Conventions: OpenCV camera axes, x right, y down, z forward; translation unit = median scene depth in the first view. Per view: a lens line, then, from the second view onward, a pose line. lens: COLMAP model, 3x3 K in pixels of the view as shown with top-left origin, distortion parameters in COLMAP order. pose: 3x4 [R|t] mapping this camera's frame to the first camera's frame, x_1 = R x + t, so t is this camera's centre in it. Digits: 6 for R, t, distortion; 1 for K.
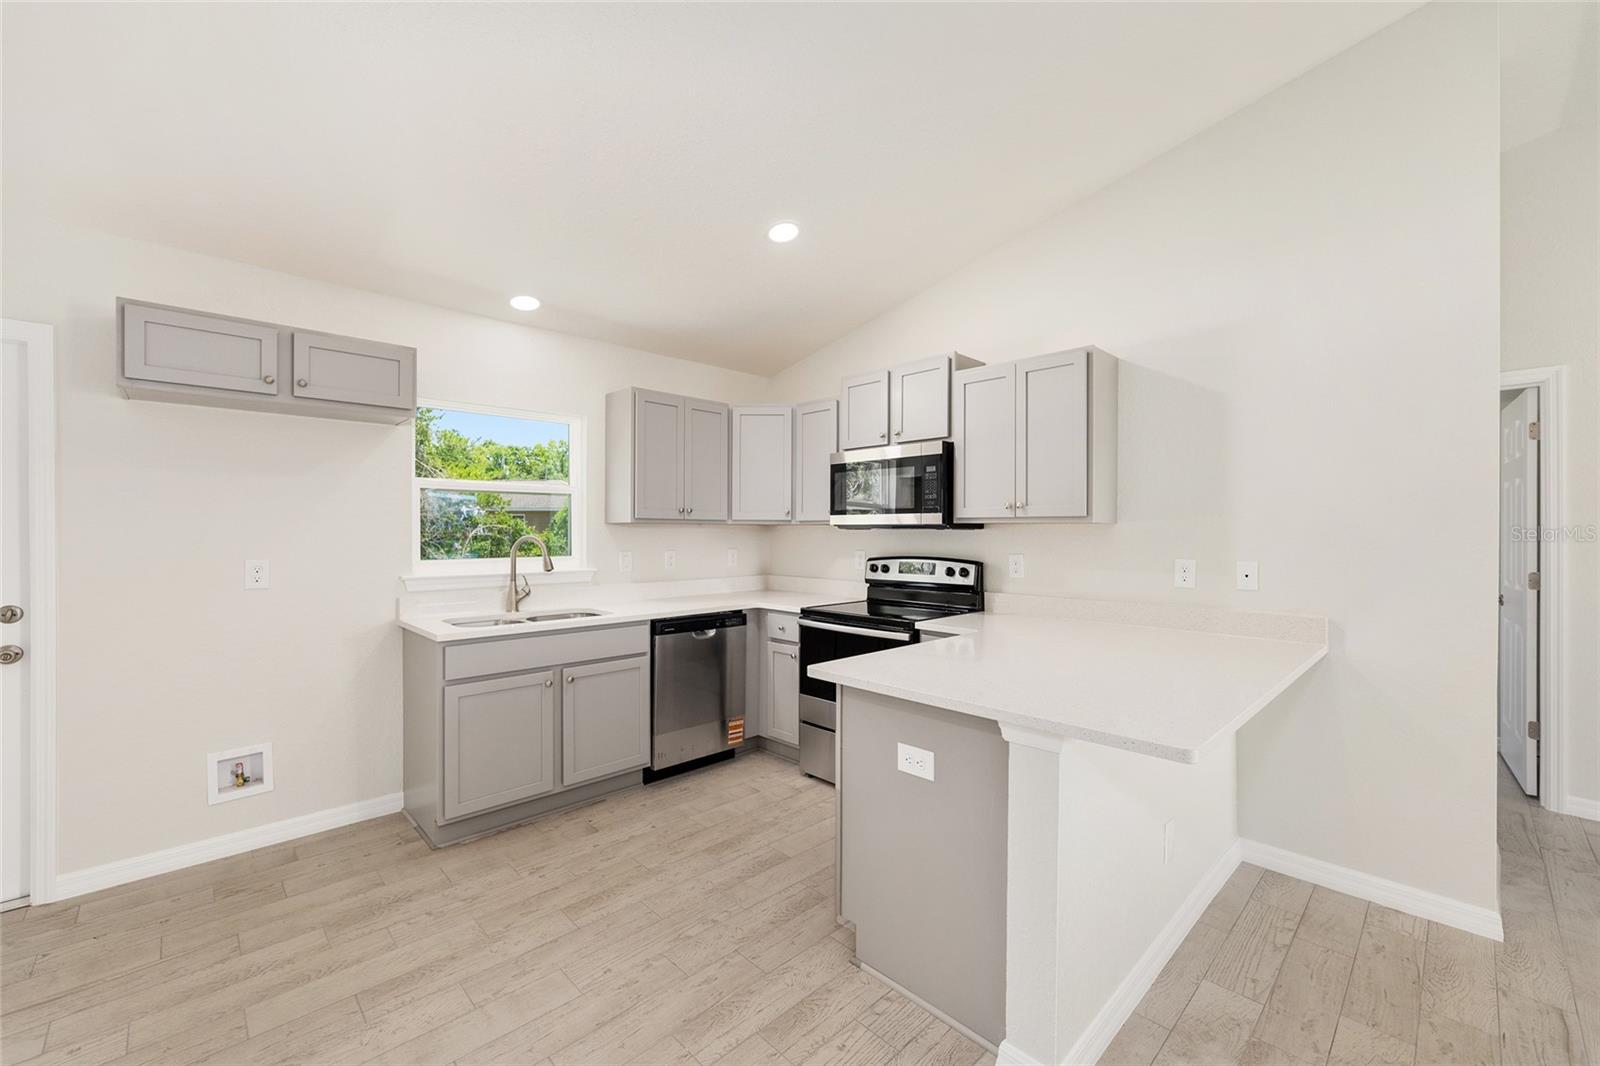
lens RADIAL K [[642.2, 0, 798.7], [0, 642.2, 534.0], [0, 0, 1]] dist [-0.001505, 0.001111]
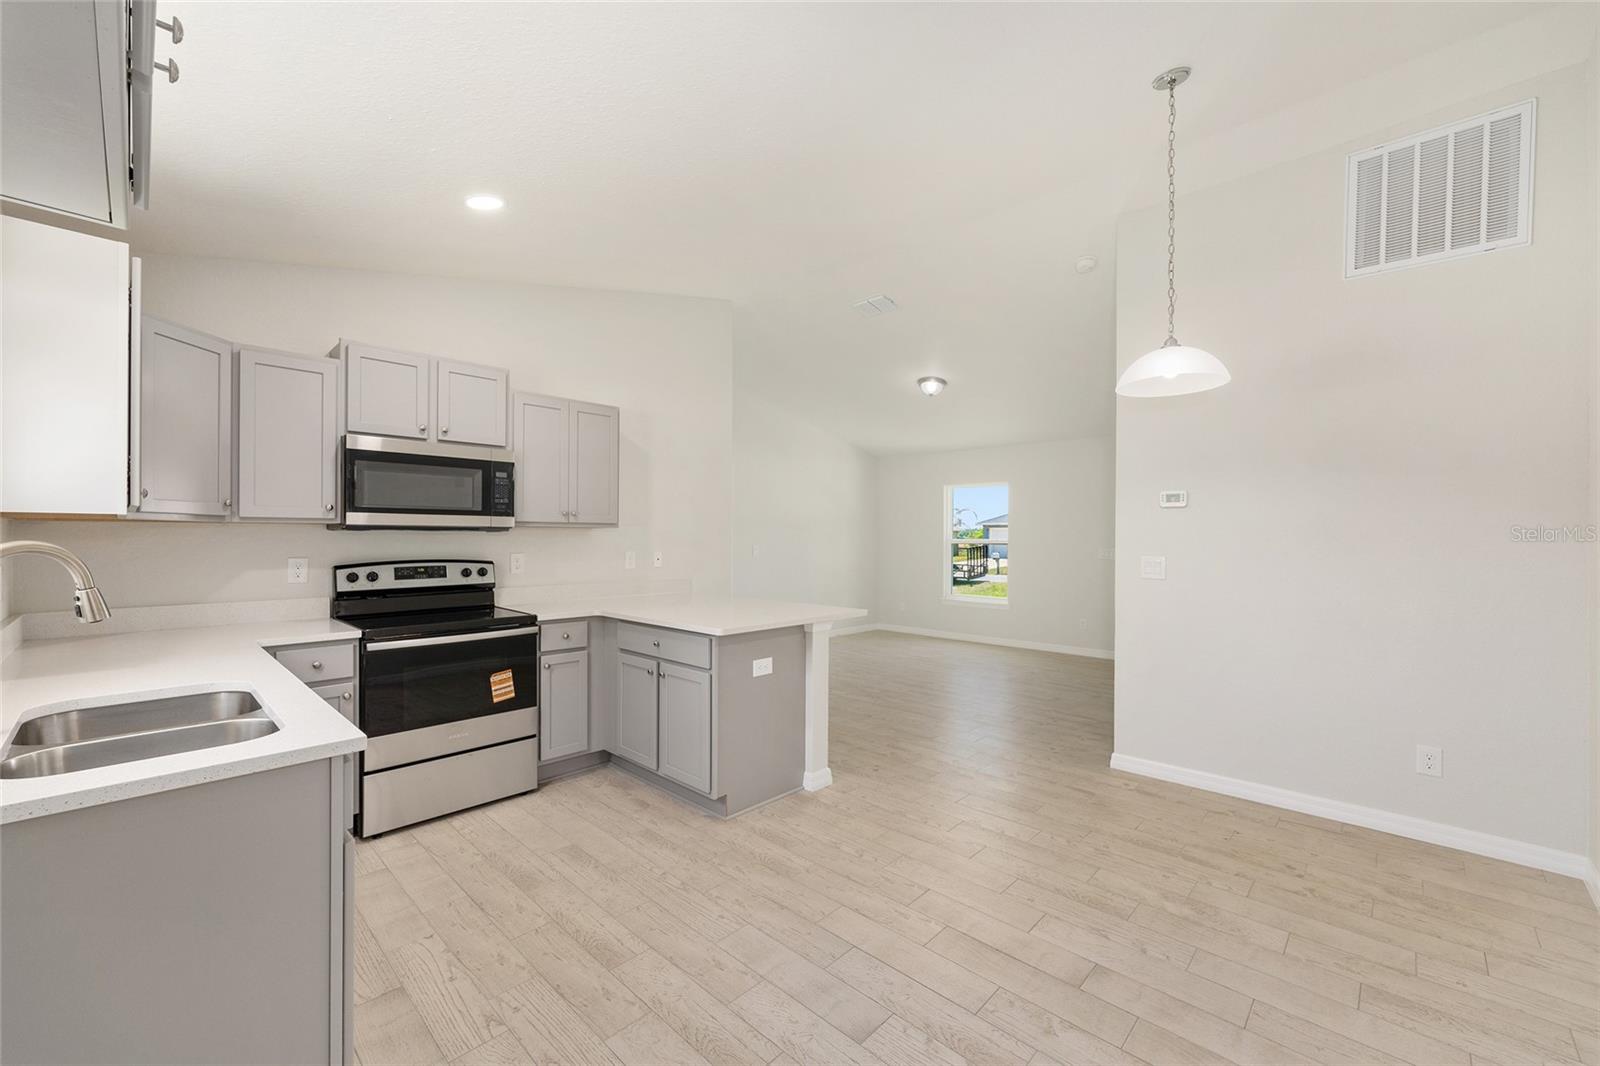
lens RADIAL K [[642.2, 0, 801.6], [0, 642.2, 537.4], [0, 0, 1]] dist [-0.001505, 0.001111]
pose [[-0.043039, -0.003405, 0.999068, -0.935426], [0.001752, 0.999992, 0.003484, -0.000396], [-0.999072, 0.001900, -0.043032, 0.584822]]
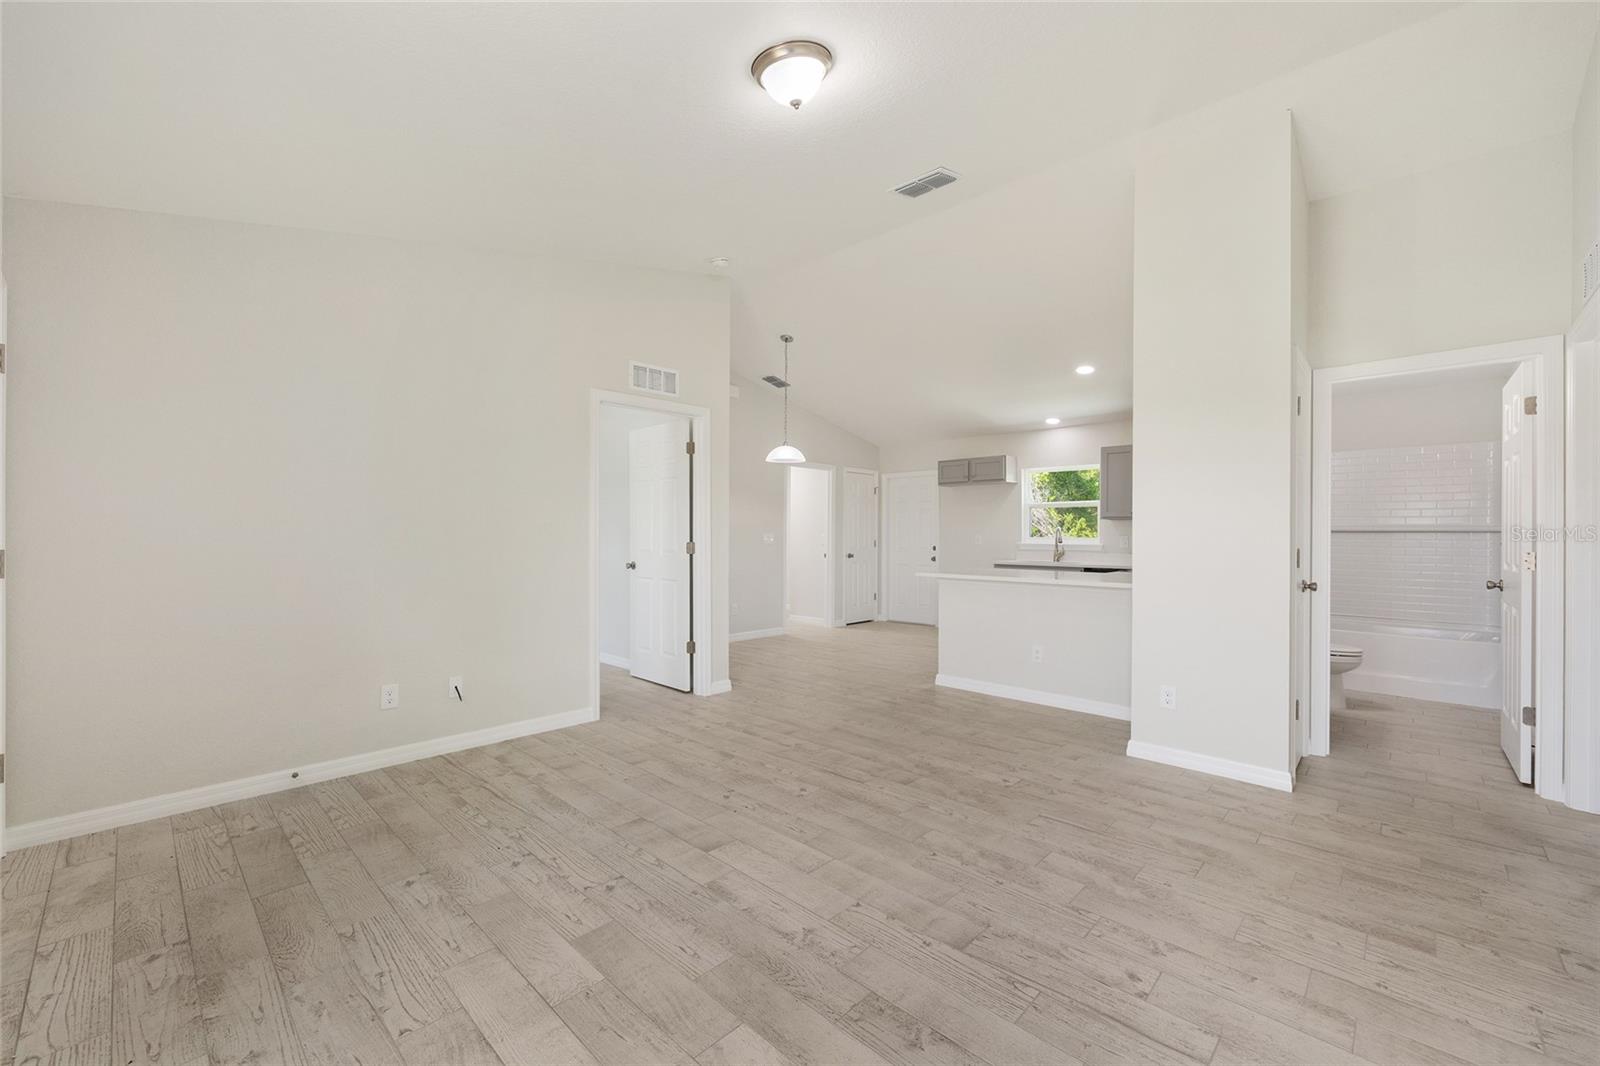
lens RADIAL K [[642.2, 0, 794.2], [0, 642.2, 532.1], [0, 0, 1]] dist [-0.001505, 0.001111]
pose [[0.027885, -0.008946, -0.999571, 1.898761], [-0.006390, 0.999938, -0.009128, 0.052044], [0.999591, 0.006642, 0.027826, 0.056288]]
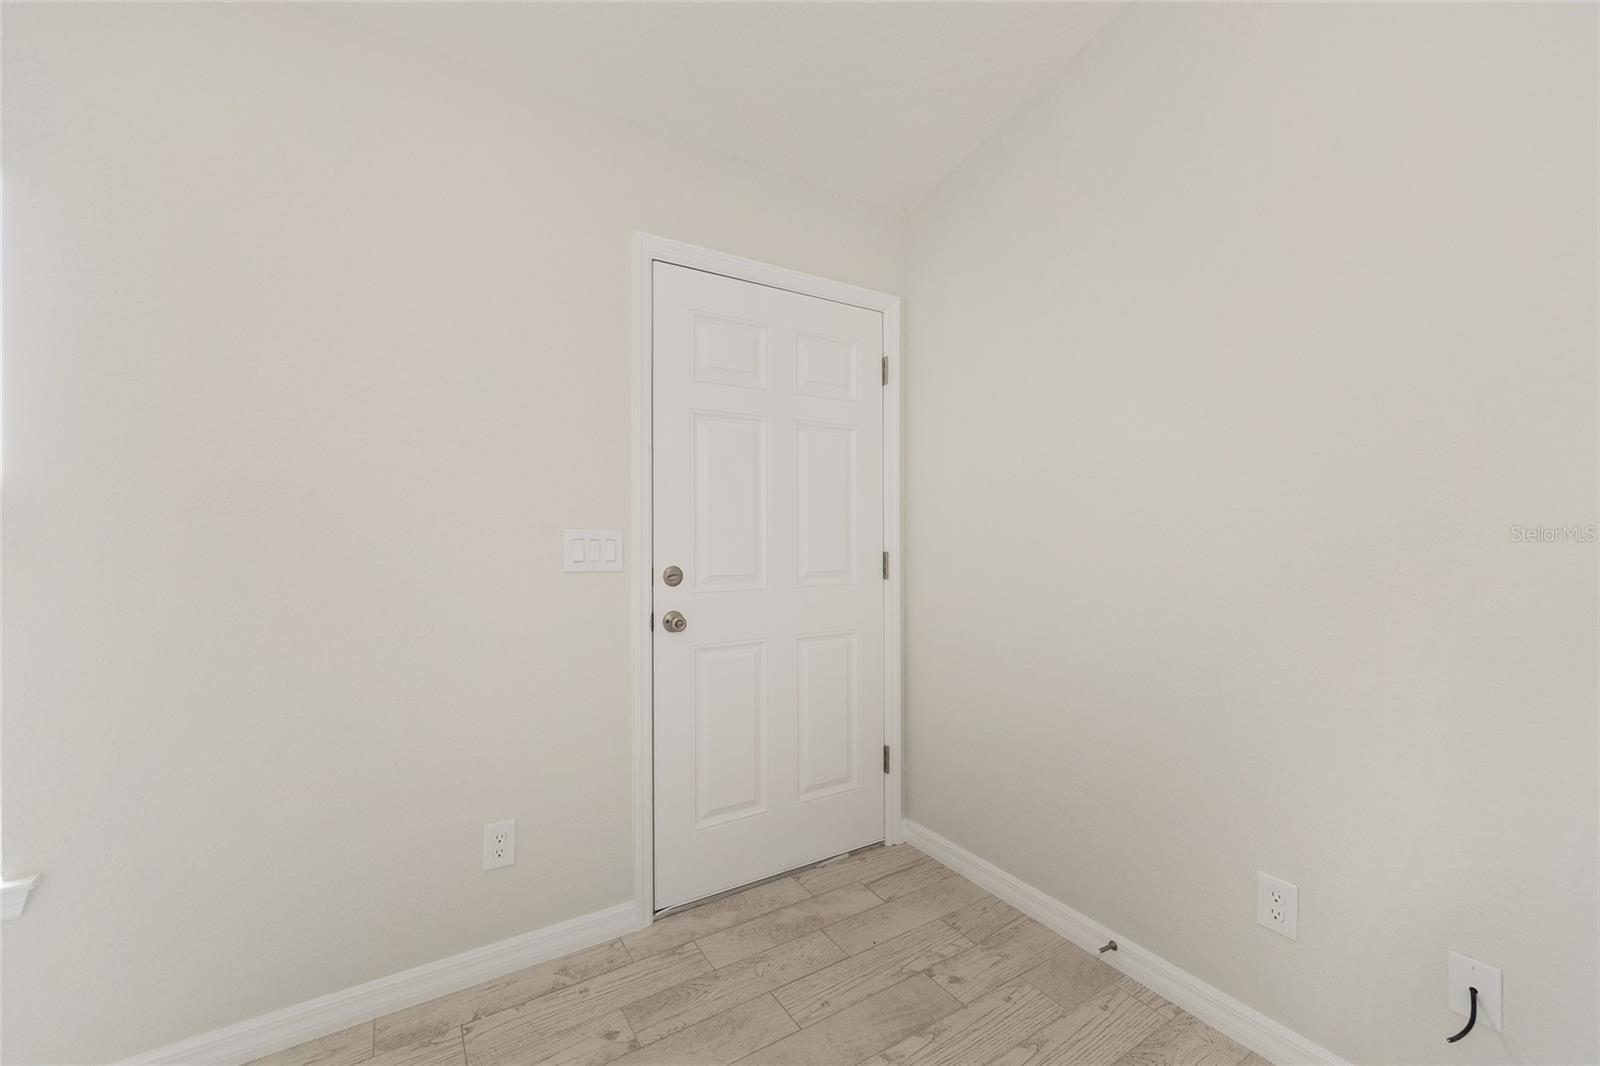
lens RADIAL K [[642.2, 0, 802.5], [0, 642.2, 538.6], [0, 0, 1]] dist [-0.001505, 0.001111]
pose [[-0.977452, 0.000102, 0.211158, 1.023263], [0.001799, 0.999968, 0.007843, 0.050521], [-0.211150, 0.008046, -0.977421, -0.060644]]
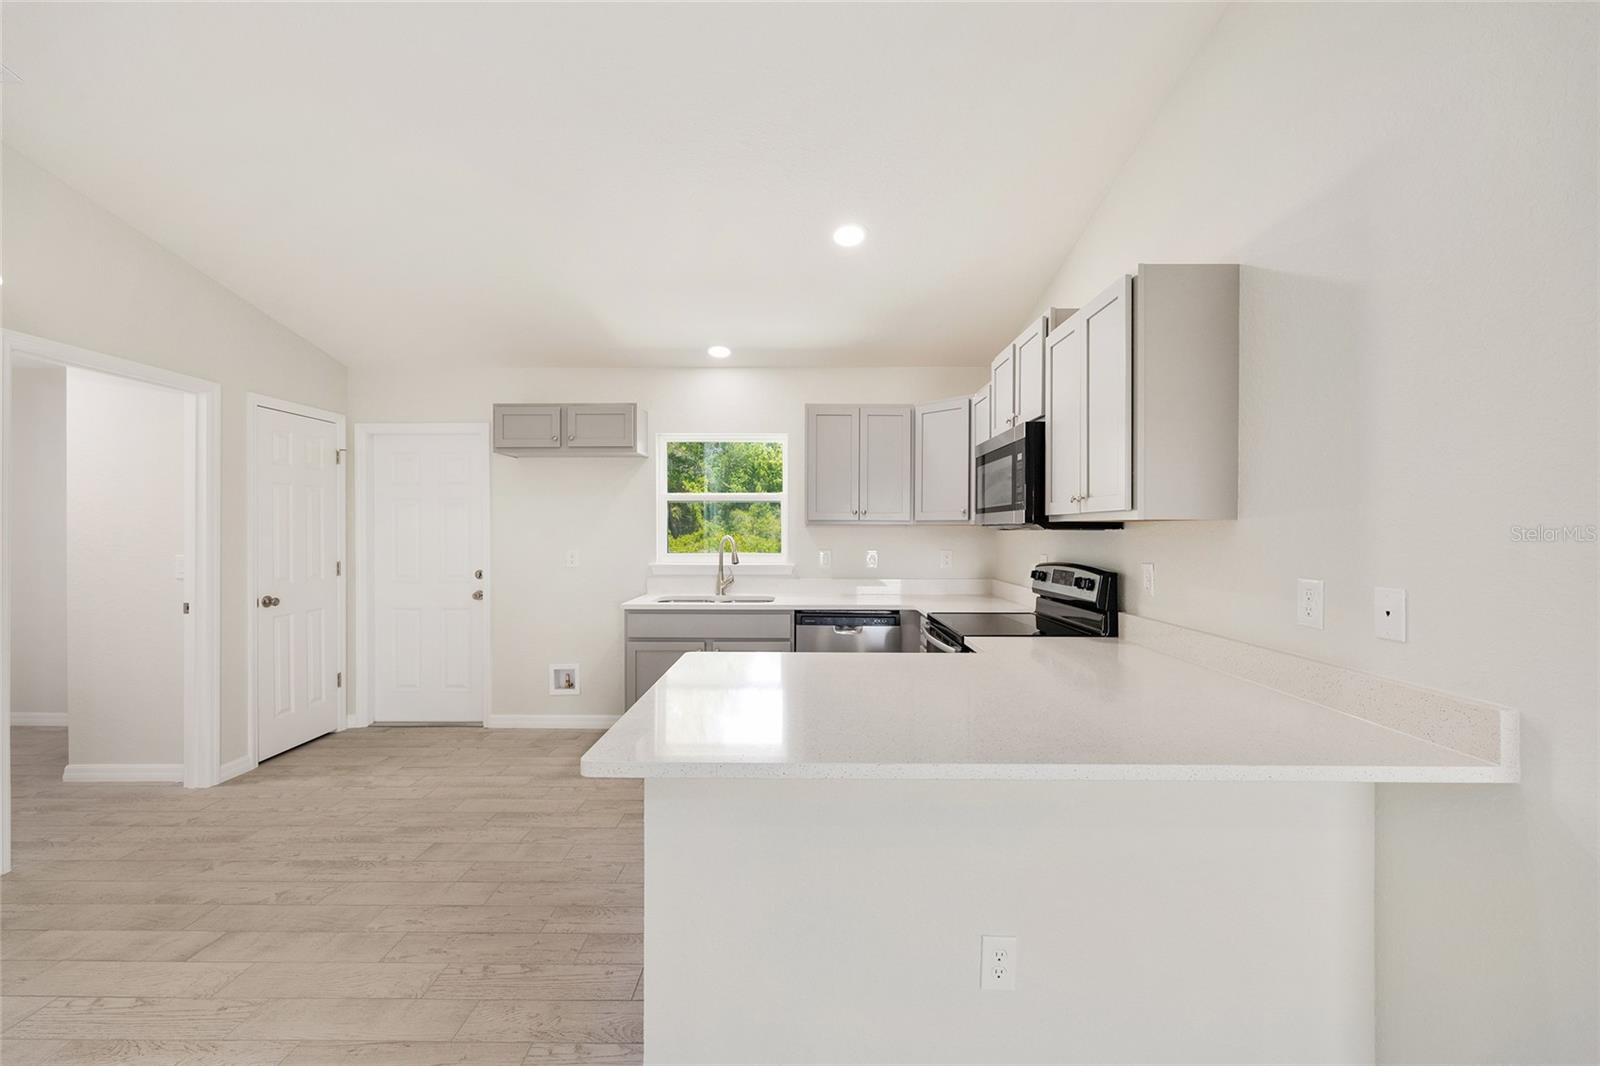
lens RADIAL K [[642.2, 0, 799.5], [0, 642.2, 532.7], [0, 0, 1]] dist [-0.001505, 0.001111]
pose [[0.712531, 0.001650, -0.701638, 0.622033], [-0.004892, 0.999985, -0.002617, 0.000603], [0.701623, 0.005297, 0.712528, 0.223911]]
